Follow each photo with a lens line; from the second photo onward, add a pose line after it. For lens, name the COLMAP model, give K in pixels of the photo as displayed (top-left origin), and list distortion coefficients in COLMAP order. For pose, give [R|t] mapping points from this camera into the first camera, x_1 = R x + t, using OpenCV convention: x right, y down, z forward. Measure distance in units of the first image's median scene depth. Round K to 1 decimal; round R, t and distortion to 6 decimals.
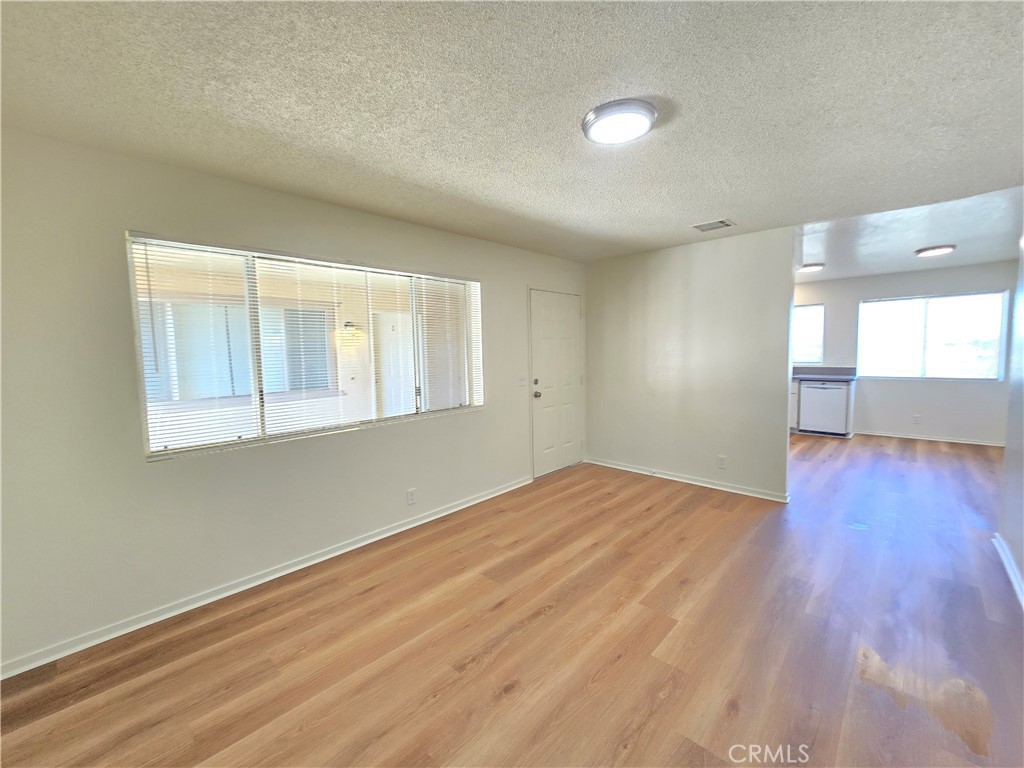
lens RADIAL K [[420.6, 0, 512.6], [0, 420.6, 381.9], [0, 0, 1]] dist [0.000999, -0.000335]
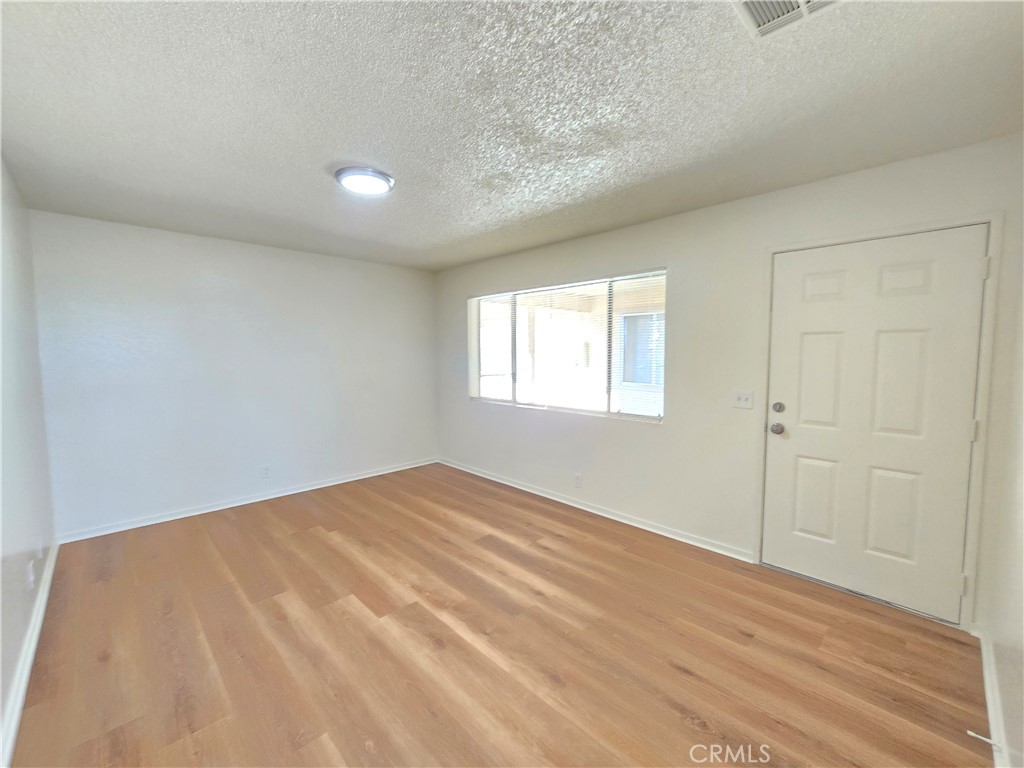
lens RADIAL K [[420.6, 0, 512.6], [0, 420.6, 381.9], [0, 0, 1]] dist [0.000999, -0.000335]
pose [[-0.036238, 0.092431, -0.995059, 0.986098], [-0.076162, 0.992562, 0.094972, -0.095670], [0.996437, 0.079228, -0.028929, 0.952396]]
